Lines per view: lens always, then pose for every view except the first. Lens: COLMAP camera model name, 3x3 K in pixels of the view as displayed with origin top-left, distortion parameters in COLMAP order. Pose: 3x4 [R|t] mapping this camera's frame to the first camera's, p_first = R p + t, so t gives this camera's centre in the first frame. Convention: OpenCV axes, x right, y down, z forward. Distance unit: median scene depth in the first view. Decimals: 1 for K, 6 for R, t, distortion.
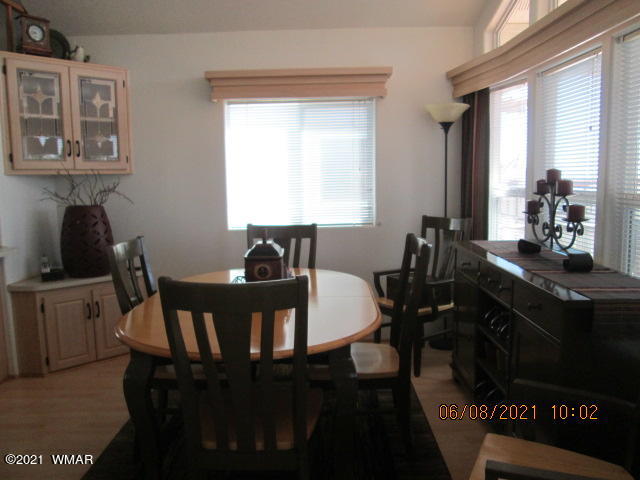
lens RADIAL K [[533.8, 0, 308.6], [0, 533.8, 250.4], [0, 0, 1]] dist [-0.060449, 0.042429]
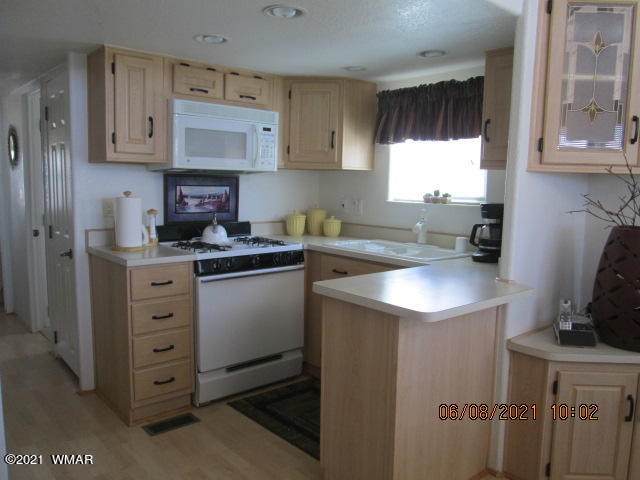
lens RADIAL K [[533.8, 0, 318.6], [0, 533.8, 238.0], [0, 0, 1]] dist [-0.060449, 0.042429]
pose [[0.680874, 0.100501, -0.725472, -0.257685], [-0.126193, 0.991824, 0.018964, -0.040464], [0.721447, 0.078637, 0.687990, 0.352897]]
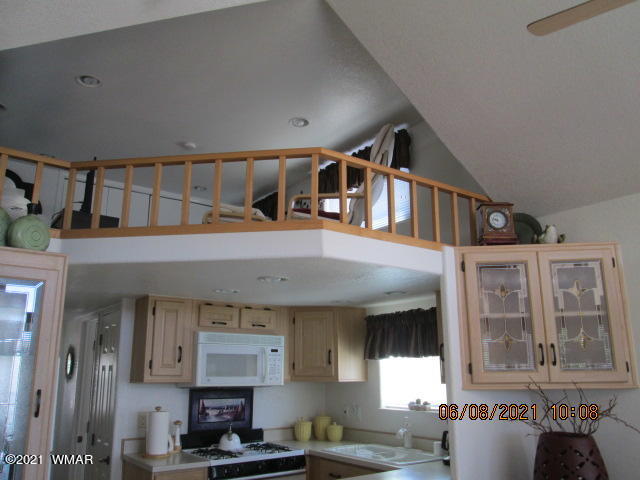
lens RADIAL K [[533.8, 0, 317.5], [0, 533.8, 241.4], [0, 0, 1]] dist [-0.060449, 0.042429]
pose [[0.621083, -0.180597, -0.762654, -0.045762], [-0.108089, 0.944053, -0.311577, -0.075530], [0.776255, 0.275950, 0.566815, 0.274779]]
